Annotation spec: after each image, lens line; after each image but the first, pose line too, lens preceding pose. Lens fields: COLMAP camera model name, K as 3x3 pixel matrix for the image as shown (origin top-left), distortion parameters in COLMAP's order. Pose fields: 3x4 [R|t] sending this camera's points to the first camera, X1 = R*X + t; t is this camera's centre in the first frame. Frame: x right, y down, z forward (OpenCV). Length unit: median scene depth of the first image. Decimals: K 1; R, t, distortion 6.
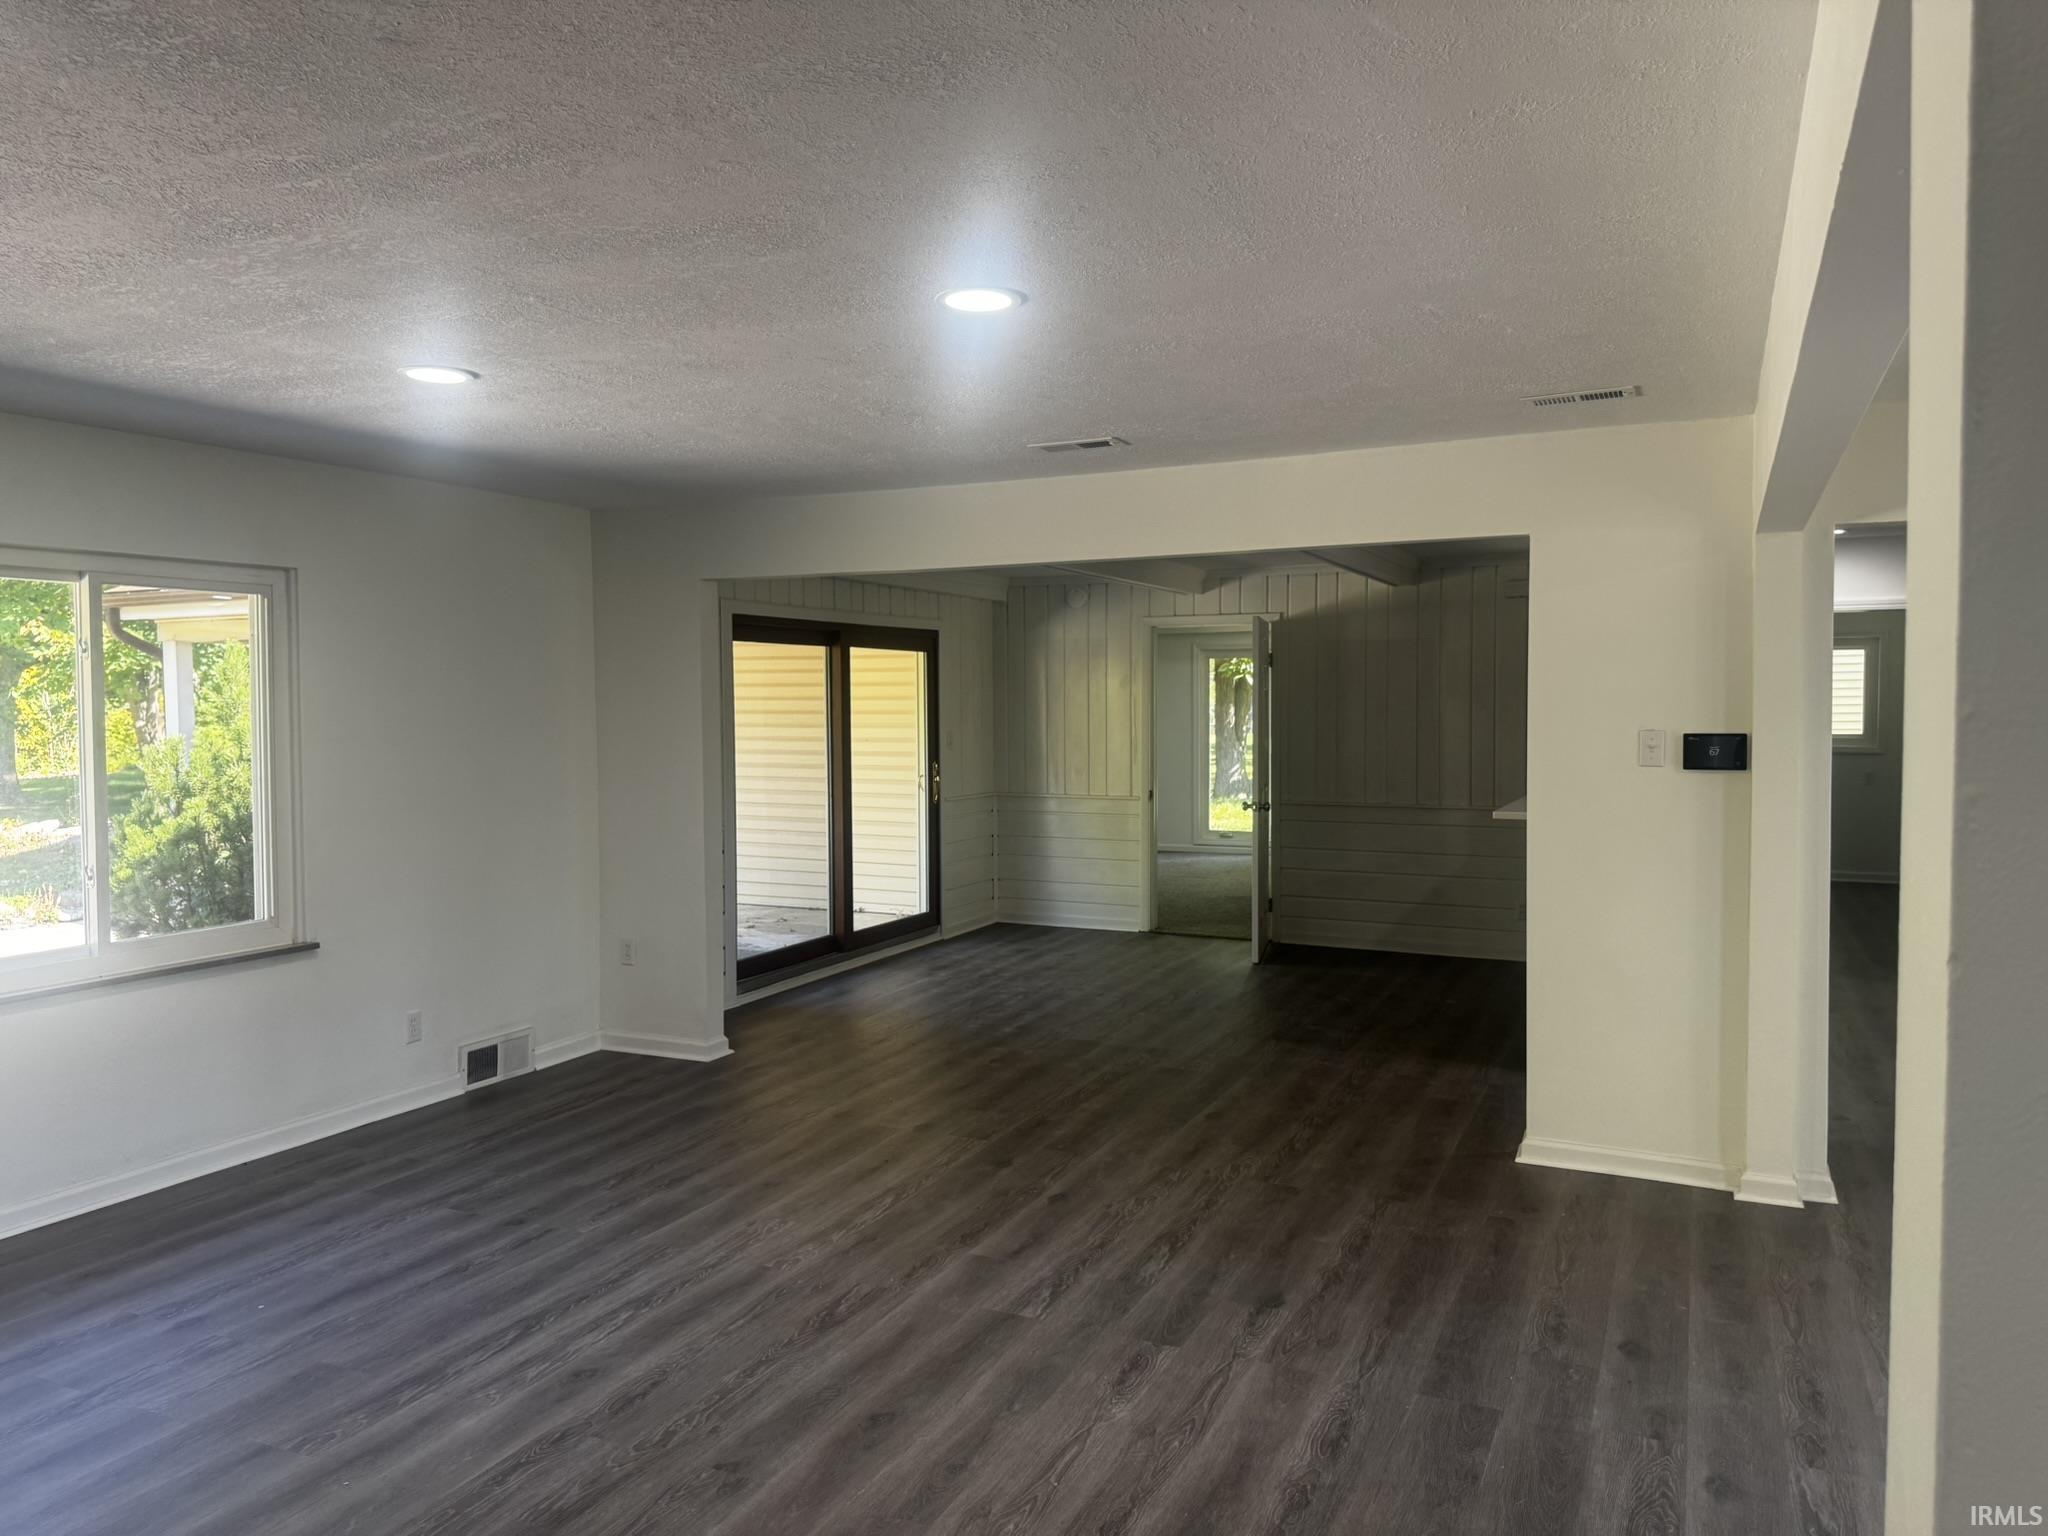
lens RADIAL K [[1459.4, 0, 1024.0], [0, 1459.4, 768.0], [0, 0, 1]] dist [-0.008788, -0.004153]
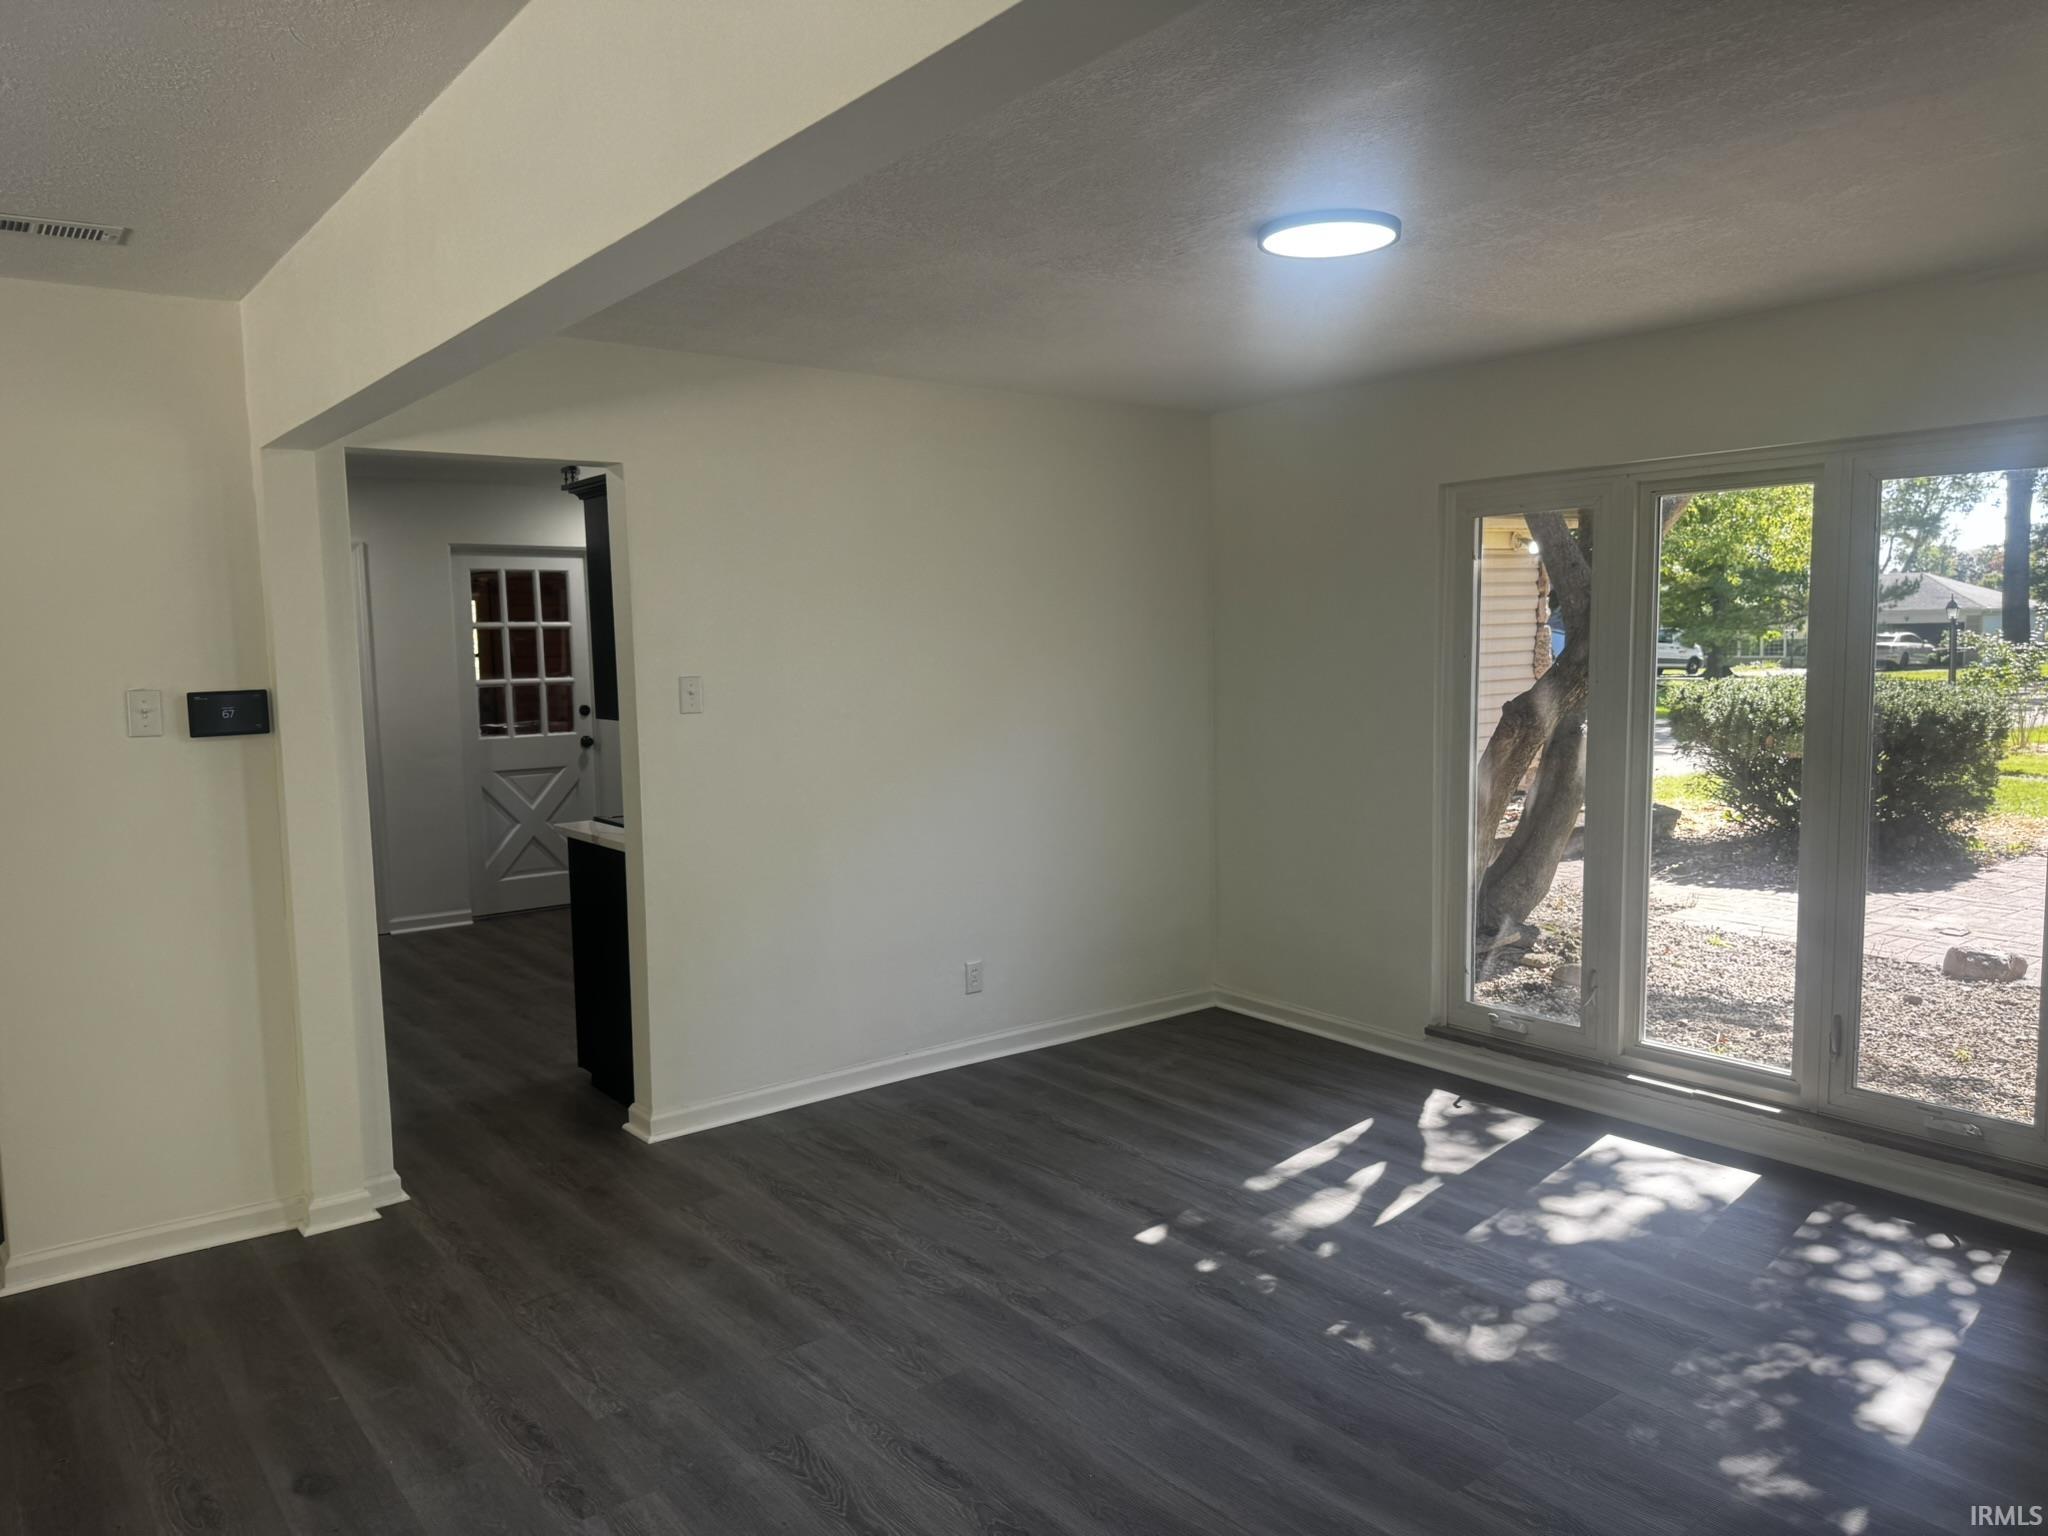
lens RADIAL K [[1442.2, 0, 1024.0], [0, 1442.2, 768.0], [0, 0, 1]] dist [-0.002506, -0.000368]
pose [[0.445033, -0.089497, 0.891031, -0.050461], [0.058357, 0.995777, 0.070871, -0.011716], [-0.893611, 0.020458, 0.448376, 0.236353]]
